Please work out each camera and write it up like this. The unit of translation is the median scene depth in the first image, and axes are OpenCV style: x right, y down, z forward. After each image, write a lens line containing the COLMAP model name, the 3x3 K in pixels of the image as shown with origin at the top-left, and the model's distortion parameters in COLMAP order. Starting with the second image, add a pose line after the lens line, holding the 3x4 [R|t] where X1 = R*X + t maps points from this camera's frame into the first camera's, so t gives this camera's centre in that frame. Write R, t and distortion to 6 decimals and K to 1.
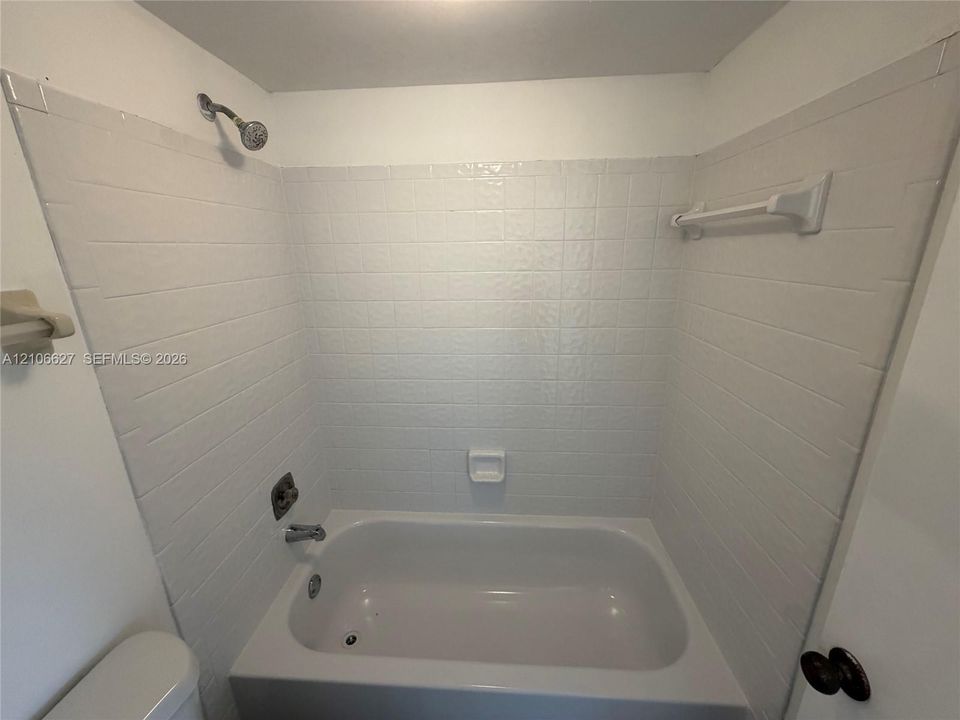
lens RADIAL K [[386.8, 0, 481.5], [0, 386.8, 362.5], [0, 0, 1]] dist [0.000642, 0.000286]
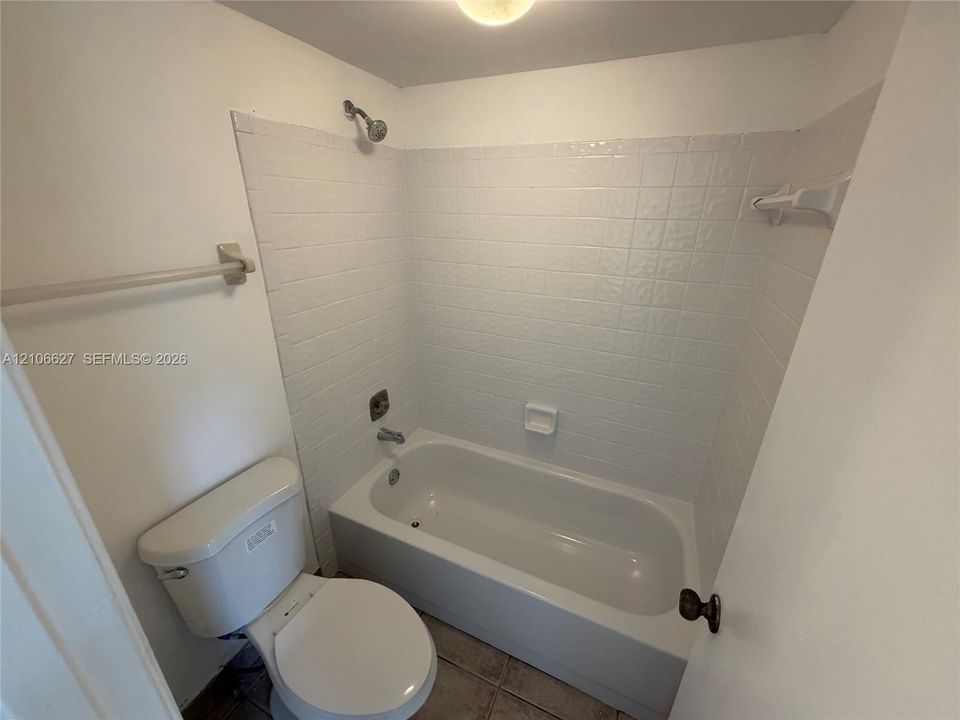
lens RADIAL K [[383.5, 0, 477.8], [0, 383.5, 362.3], [0, 0, 1]] dist [0.002594, 0.000560]
pose [[0.933035, 0.162646, -0.320923, 0.211139], [-0.132196, 0.984571, 0.114647, -0.000610], [0.334618, -0.064545, 0.940141, -0.128982]]
